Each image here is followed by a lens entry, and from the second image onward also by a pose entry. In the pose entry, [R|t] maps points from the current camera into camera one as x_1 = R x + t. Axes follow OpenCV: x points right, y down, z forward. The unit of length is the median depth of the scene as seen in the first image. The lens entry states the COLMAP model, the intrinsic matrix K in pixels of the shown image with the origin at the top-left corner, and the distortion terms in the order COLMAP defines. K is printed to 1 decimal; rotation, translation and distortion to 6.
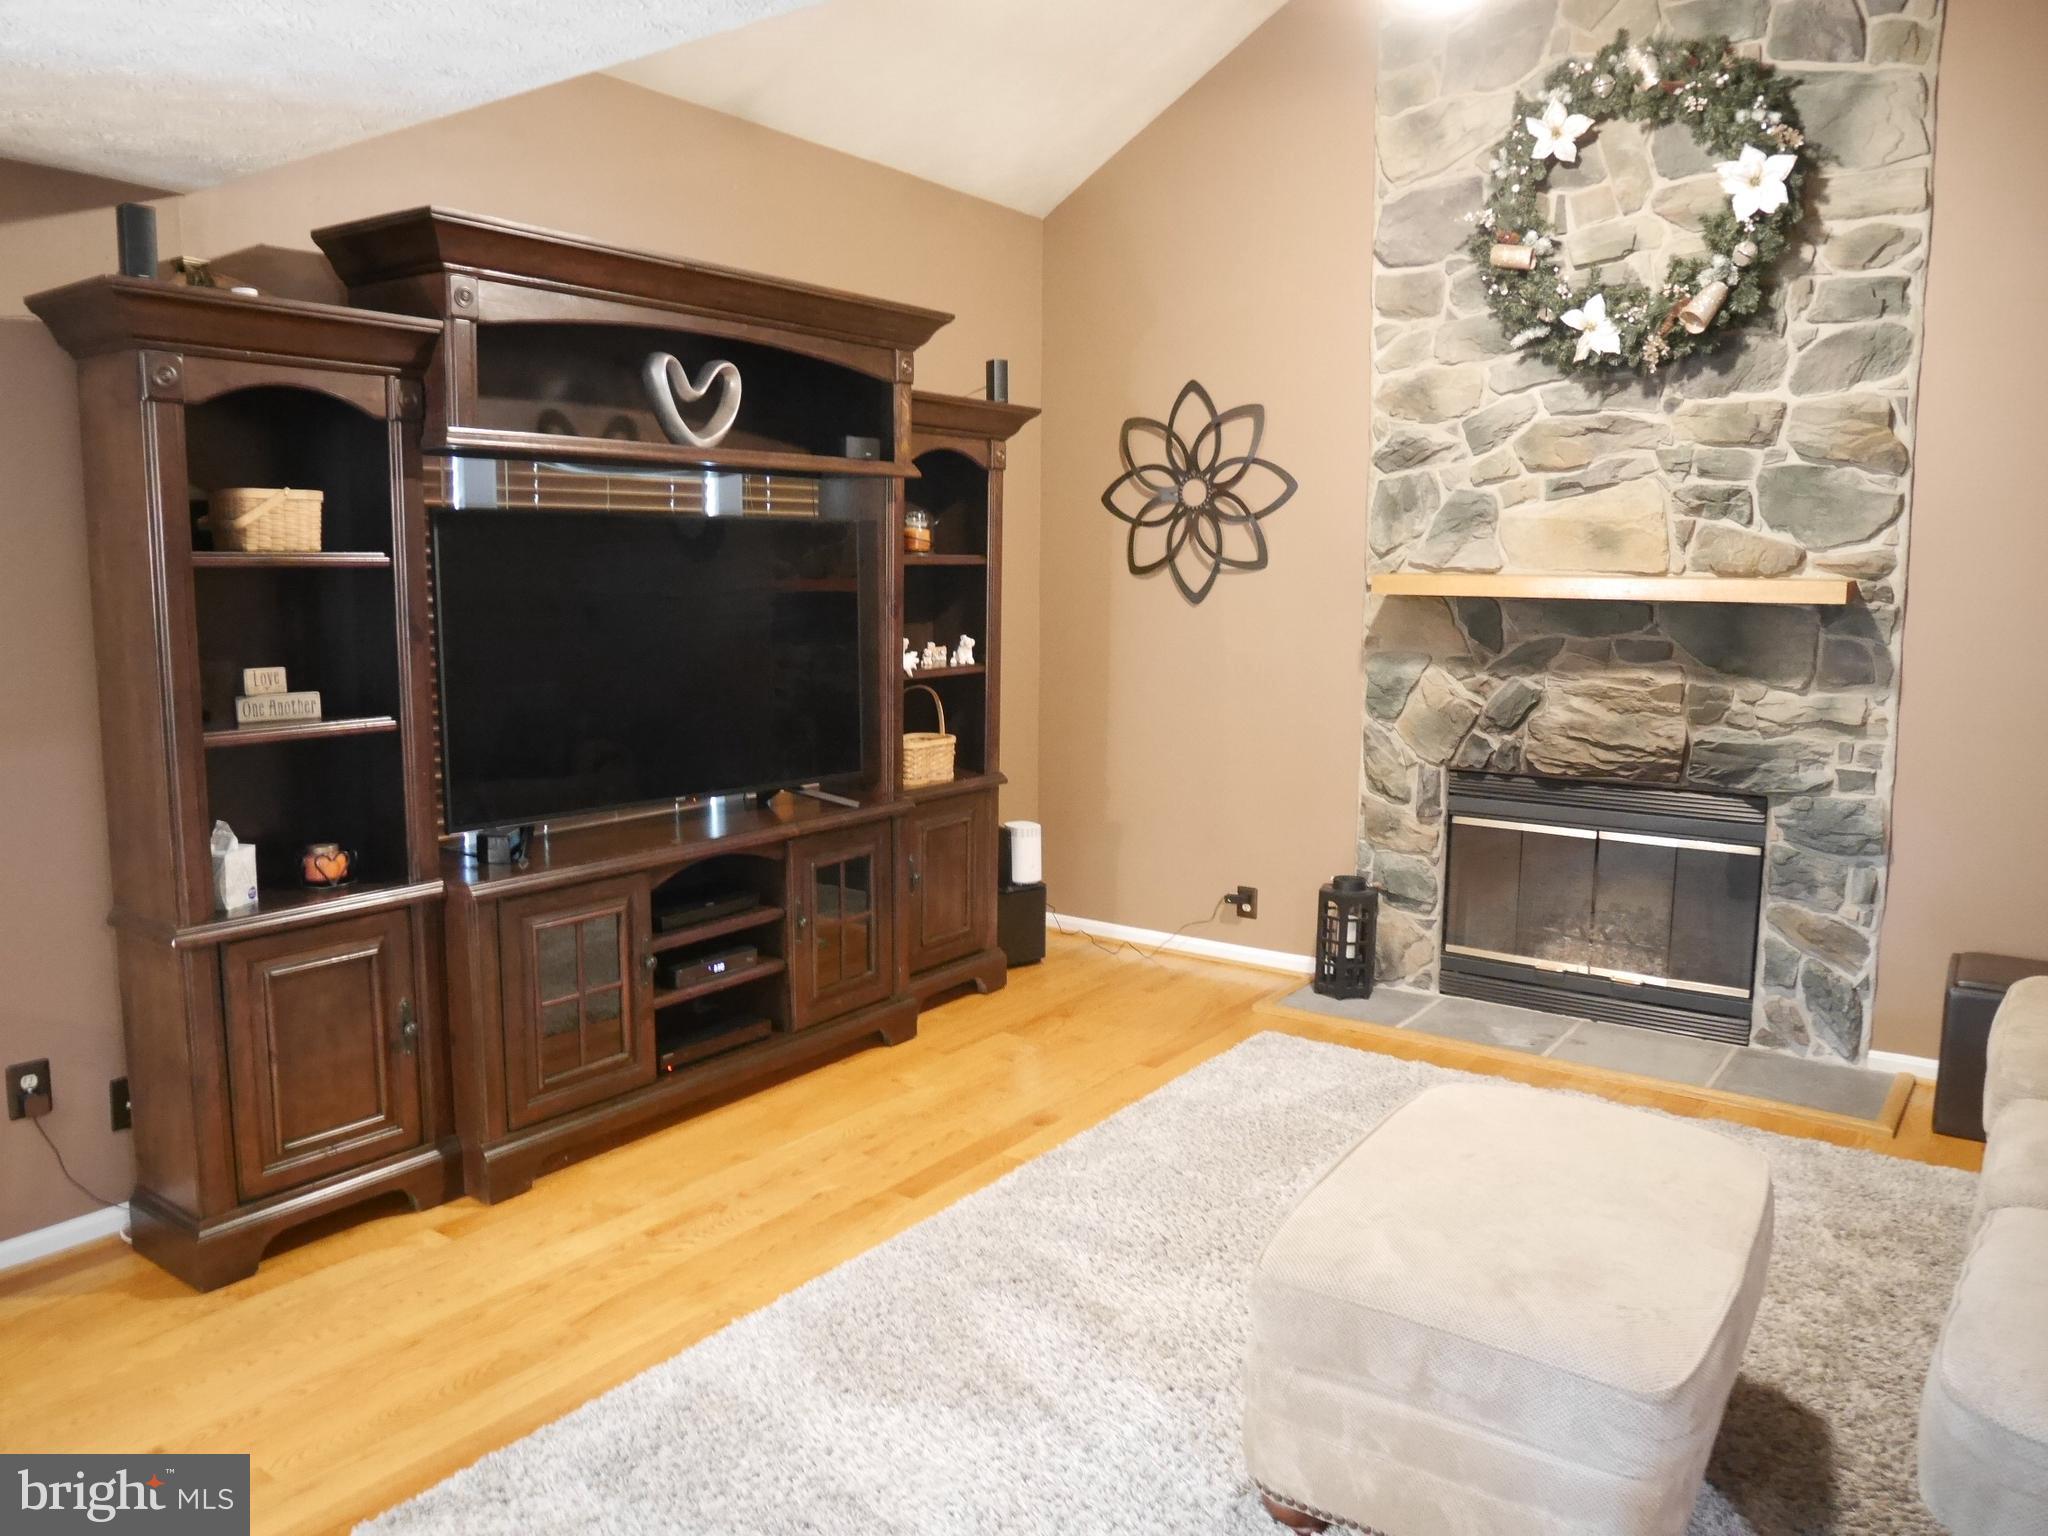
lens RADIAL K [[1459.7, 0, 1024.0], [0, 1459.7, 768.0], [0, 0, 1]] dist [-0.082594, 0.043921]
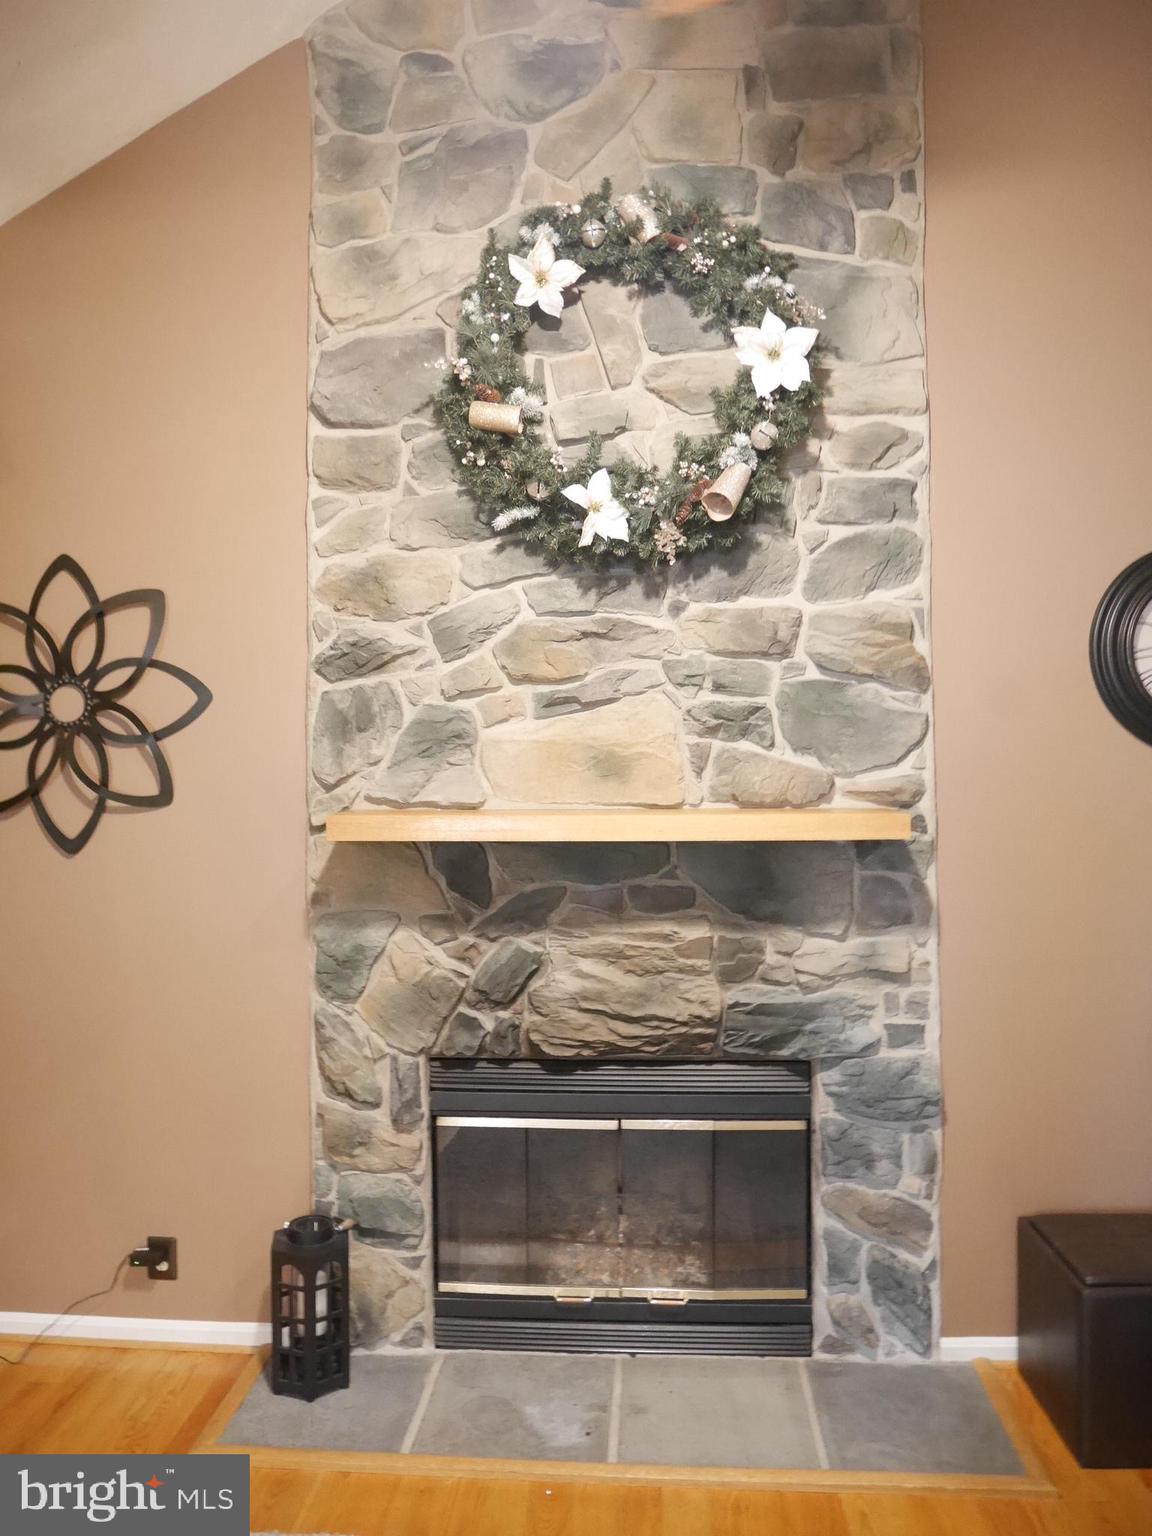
lens RADIAL K [[1094.8, 0, 584.0], [0, 1094.8, 760.6], [0, 0, 1]] dist [-0.082594, 0.043921]
pose [[0.847546, -0.001688, 0.530719, 0.058390], [0.082255, 0.988329, -0.128216, -0.082244], [-0.524309, 0.152323, 0.837793, 0.481064]]
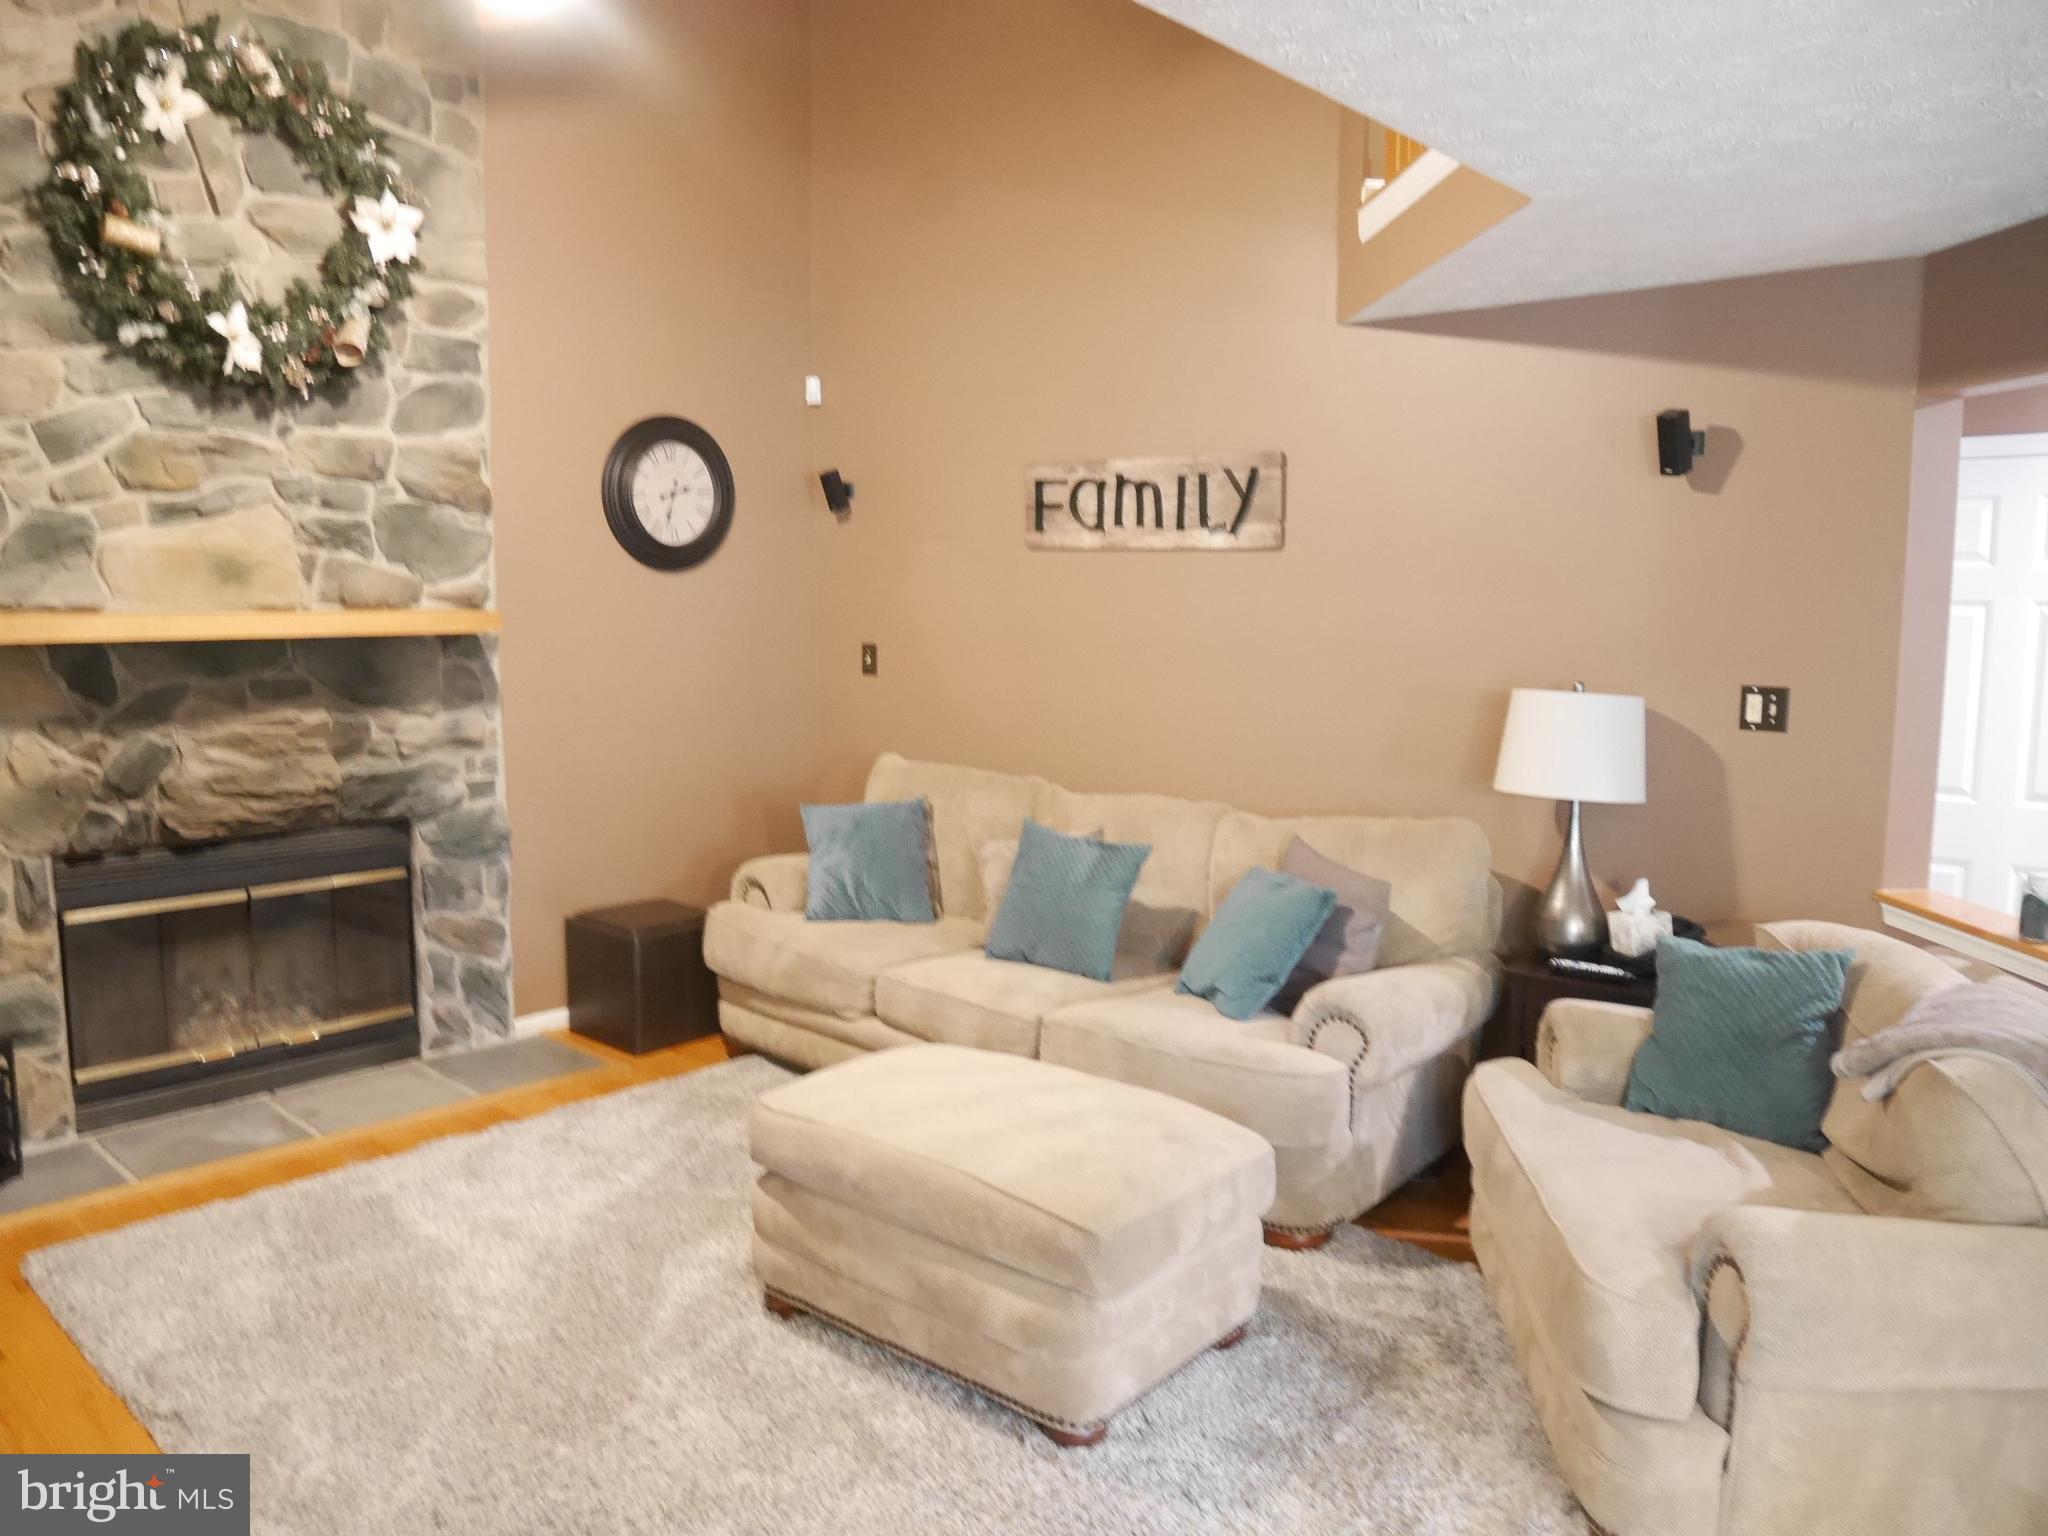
lens RADIAL K [[1459.7, 0, 1024.0], [0, 1459.7, 768.0], [0, 0, 1]] dist [-0.082594, 0.043921]
pose [[0.121143, -0.123741, 0.984892, -0.438265], [0.129016, 0.985746, 0.107979, -0.068715], [-0.984215, 0.113986, 0.135381, 0.396300]]
